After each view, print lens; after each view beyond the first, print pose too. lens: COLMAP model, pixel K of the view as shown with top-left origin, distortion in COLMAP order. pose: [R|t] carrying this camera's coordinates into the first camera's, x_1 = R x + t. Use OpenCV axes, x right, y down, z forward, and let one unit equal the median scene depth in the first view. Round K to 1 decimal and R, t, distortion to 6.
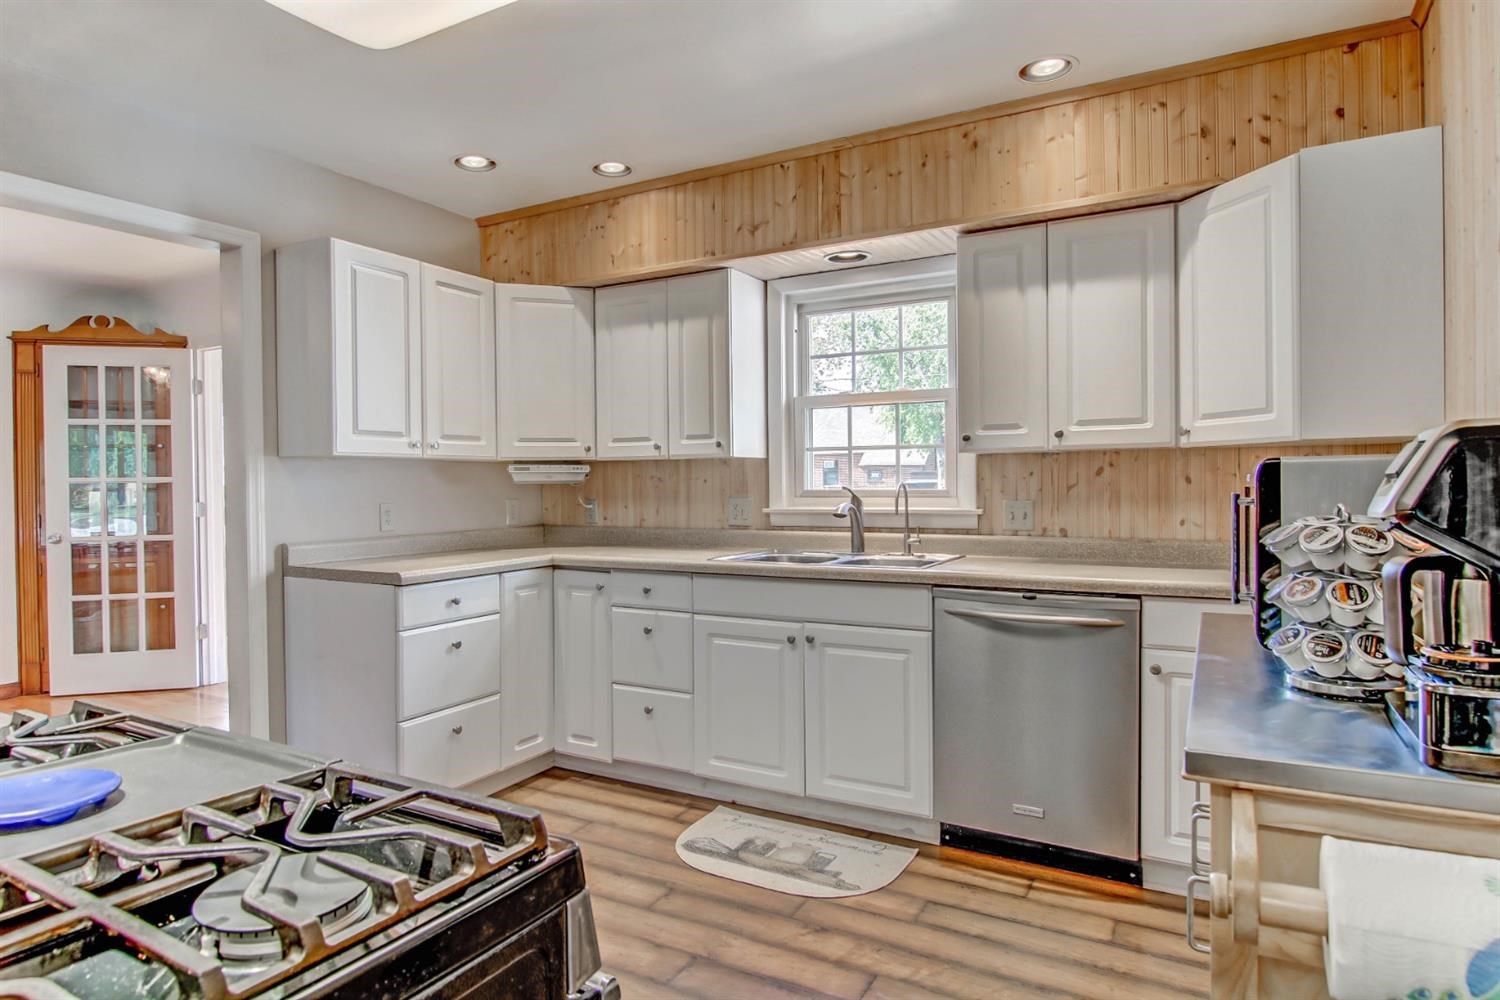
lens RADIAL K [[846.9, 0, 760.3], [0, 846.9, 490.0], [0, 0, 1]] dist [0.000227, -0.001863]
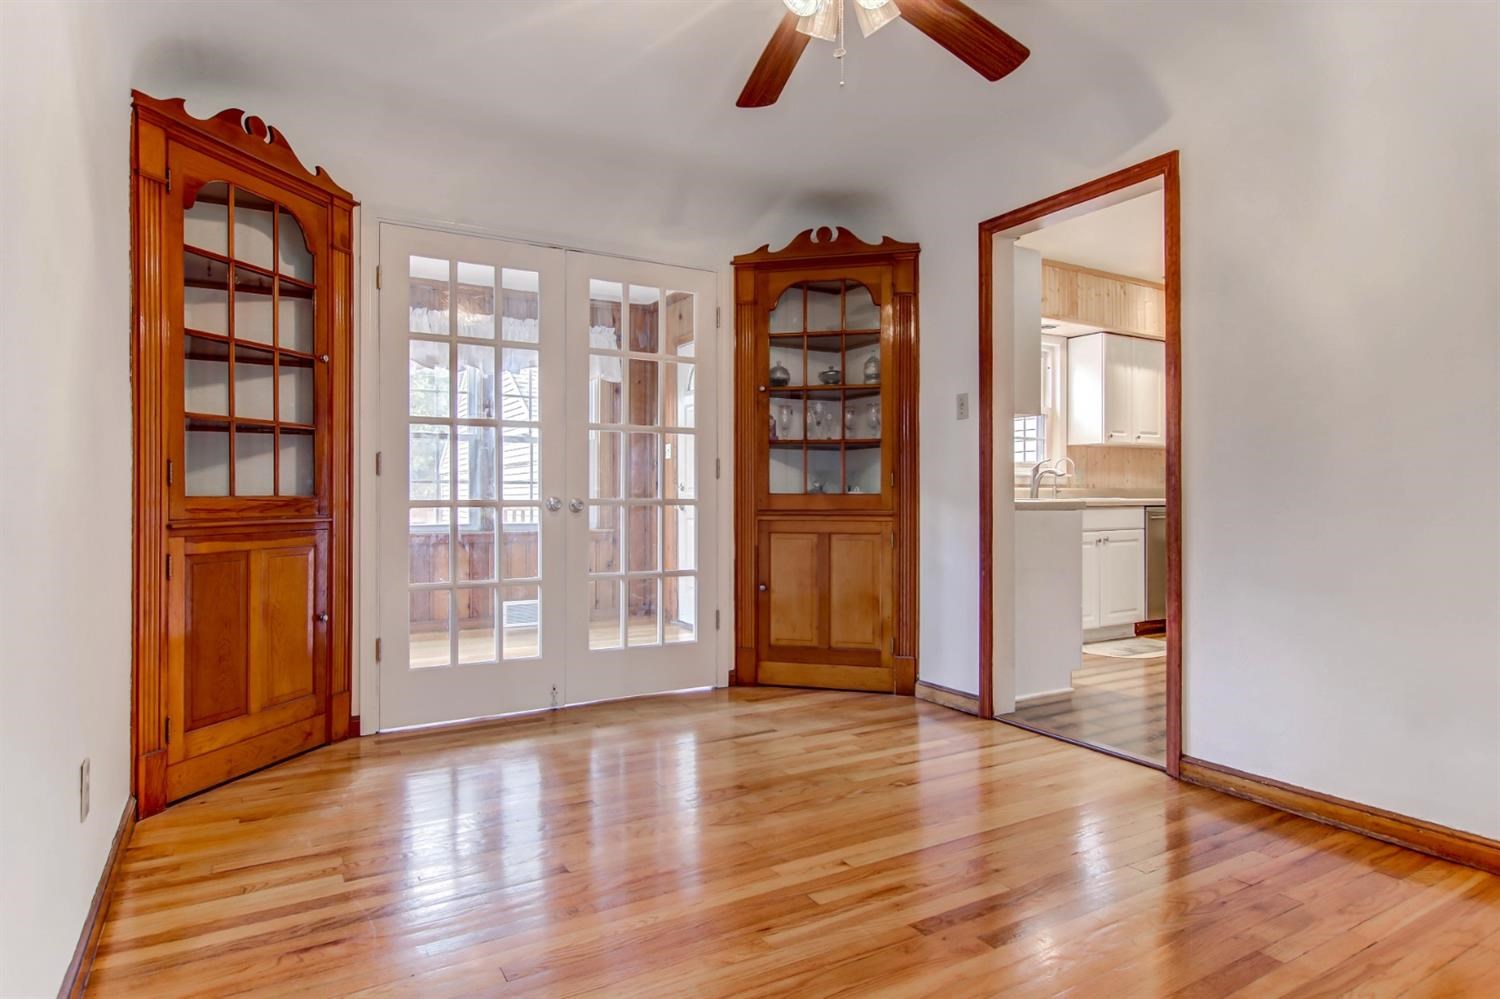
lens RADIAL K [[846.9, 0, 755.0], [0, 846.9, 503.5], [0, 0, 1]] dist [0.000227, -0.001863]
pose [[0.504427, -0.005672, 0.863436, -1.815141], [0.009327, 0.999956, 0.001120, 0.082915], [-0.863404, 0.007488, 0.504458, 0.686974]]
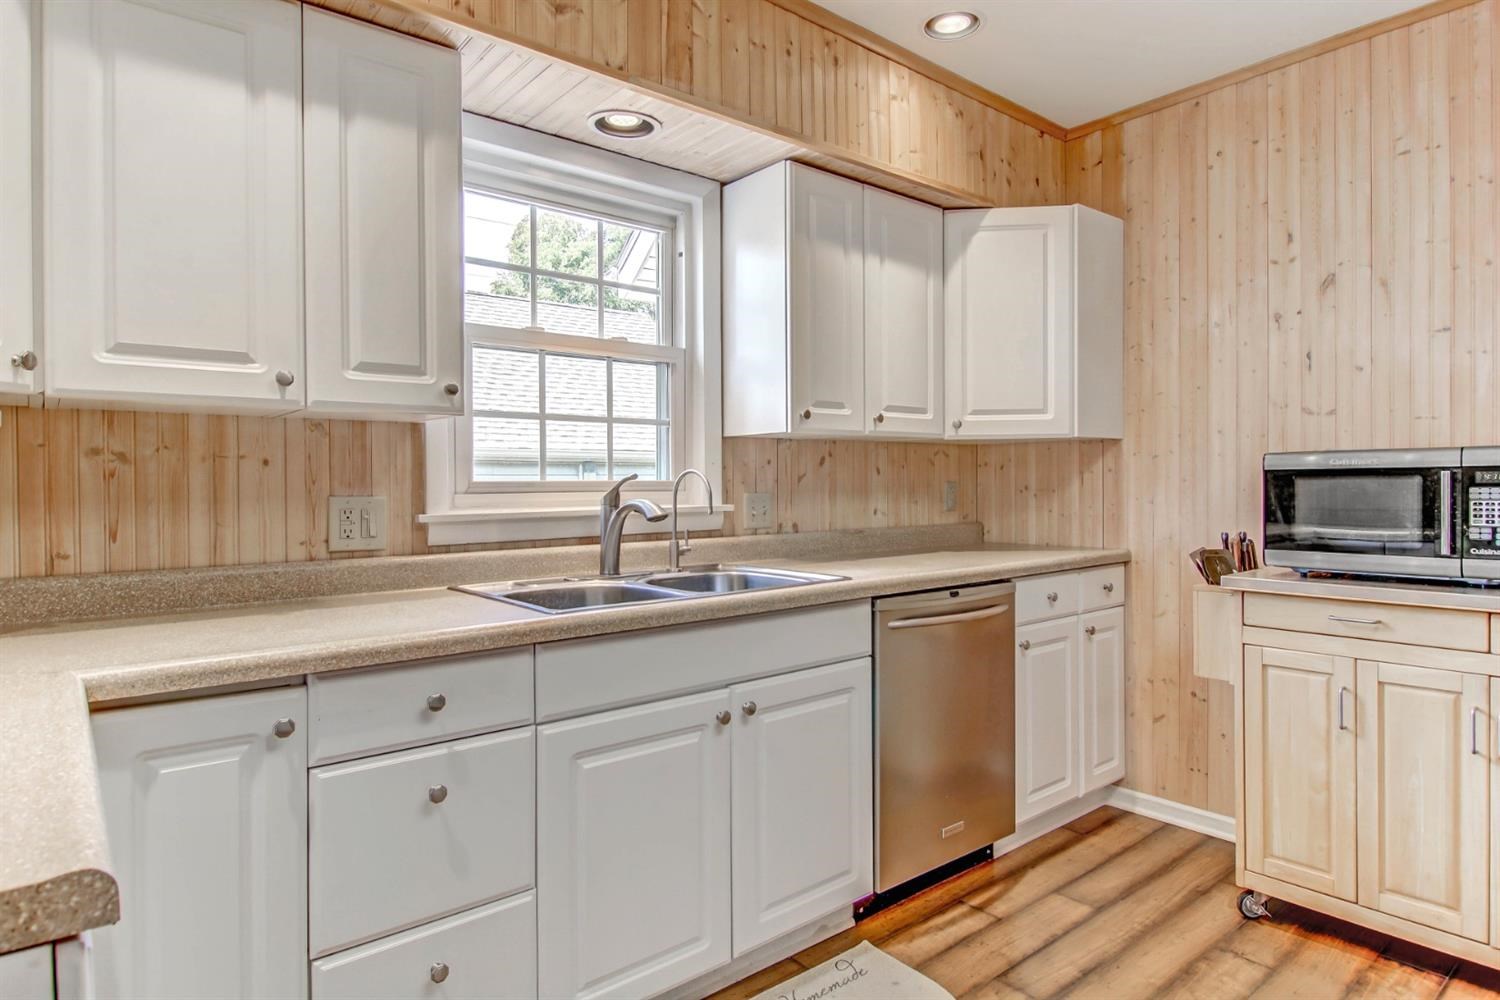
lens RADIAL K [[846.9, 0, 750.6], [0, 846.9, 491.9], [0, 0, 1]] dist [0.000227, -0.001863]
pose [[0.371892, -0.006148, 0.928256, -0.505841], [0.010414, 0.999943, 0.002451, 0.009235], [-0.928218, 0.008755, 0.371935, 0.715289]]
